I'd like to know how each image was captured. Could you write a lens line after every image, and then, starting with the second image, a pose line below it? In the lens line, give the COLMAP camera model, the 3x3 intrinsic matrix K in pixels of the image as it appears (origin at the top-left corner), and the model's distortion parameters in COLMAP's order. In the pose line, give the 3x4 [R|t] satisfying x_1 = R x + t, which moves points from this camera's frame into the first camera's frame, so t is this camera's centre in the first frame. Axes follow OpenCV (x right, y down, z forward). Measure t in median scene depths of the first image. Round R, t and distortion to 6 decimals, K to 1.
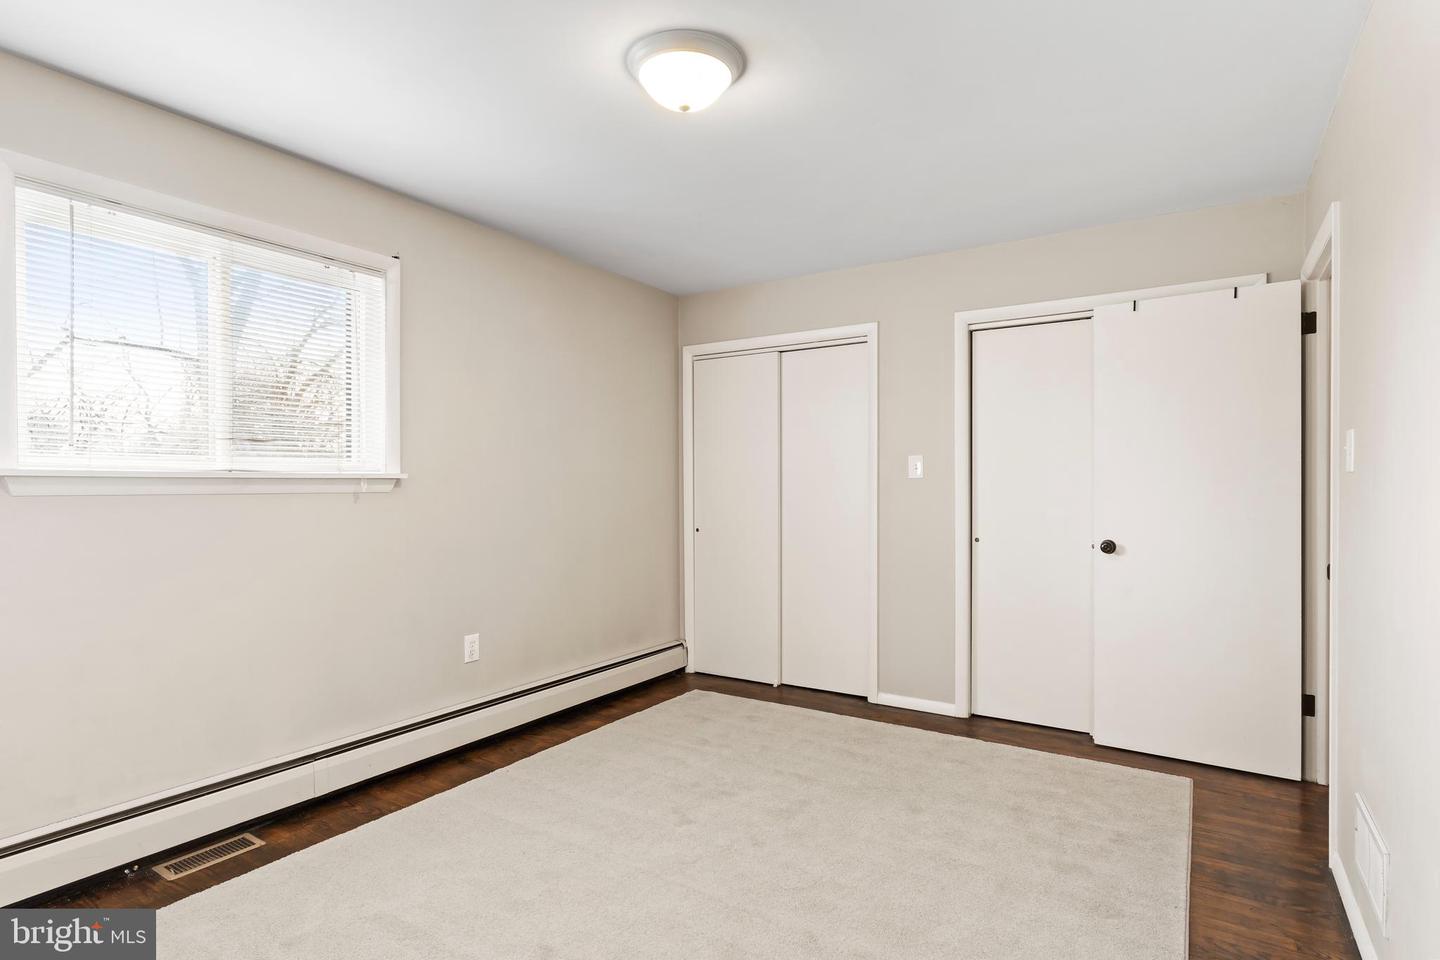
lens RADIAL K [[741.7, 0, 737.1], [0, 741.7, 485.5], [0, 0, 1]] dist [-0.002186, -0.000665]
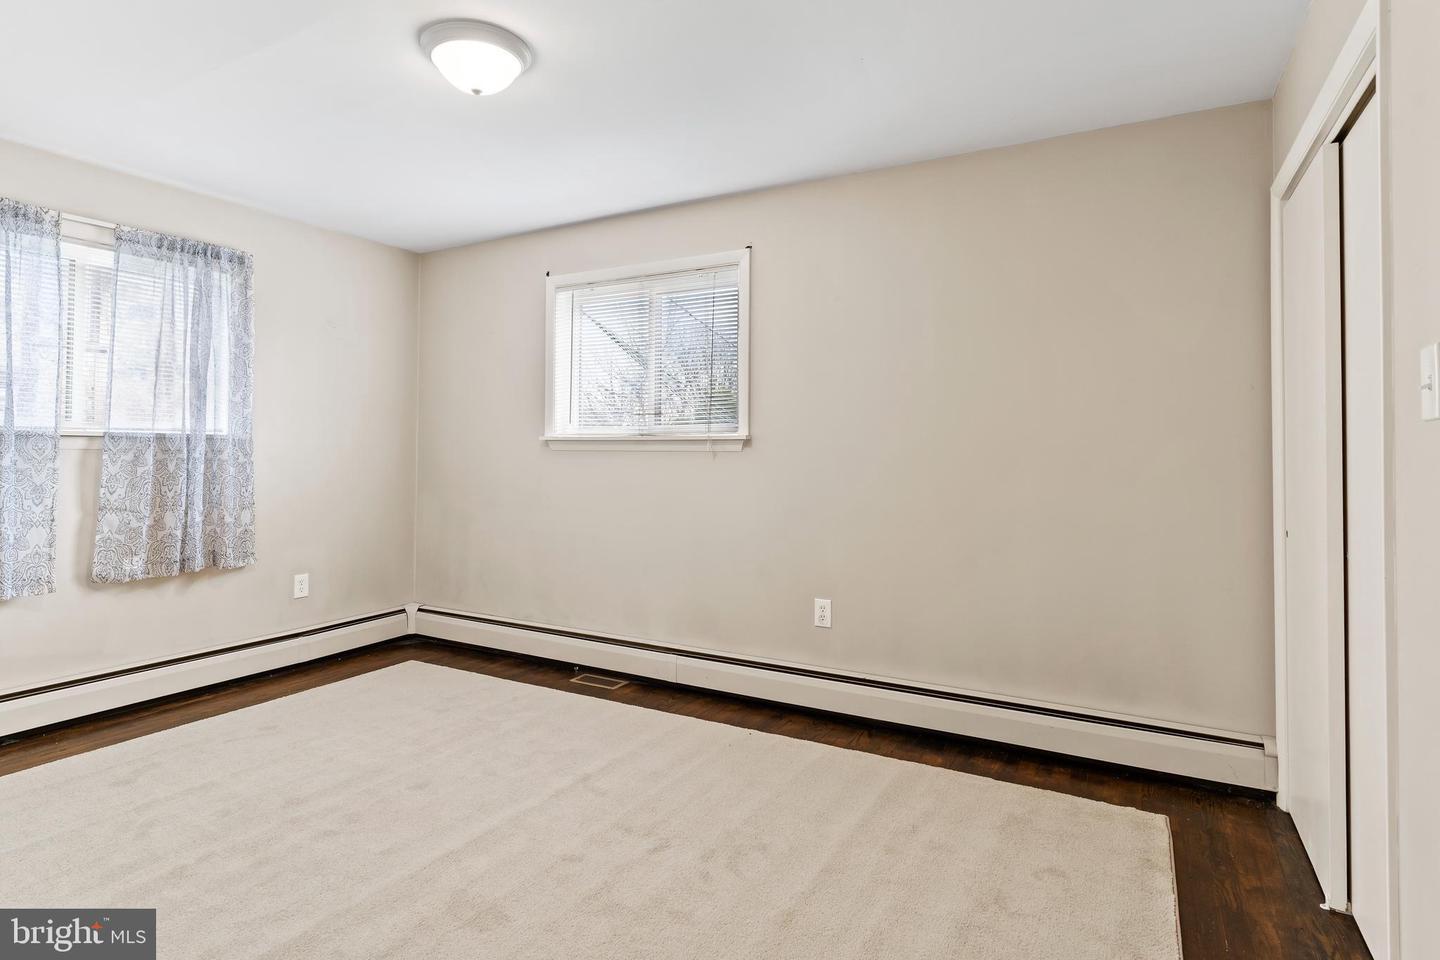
lens RADIAL K [[750.3, 0, 721.1], [0, 750.3, 433.0], [0, 0, 1]] dist [0.001621, -0.000107]
pose [[0.051616, -0.021335, -0.998439, 0.627778], [-0.005165, 0.999753, -0.021630, 0.005171], [0.998654, 0.006274, 0.051493, 0.819590]]
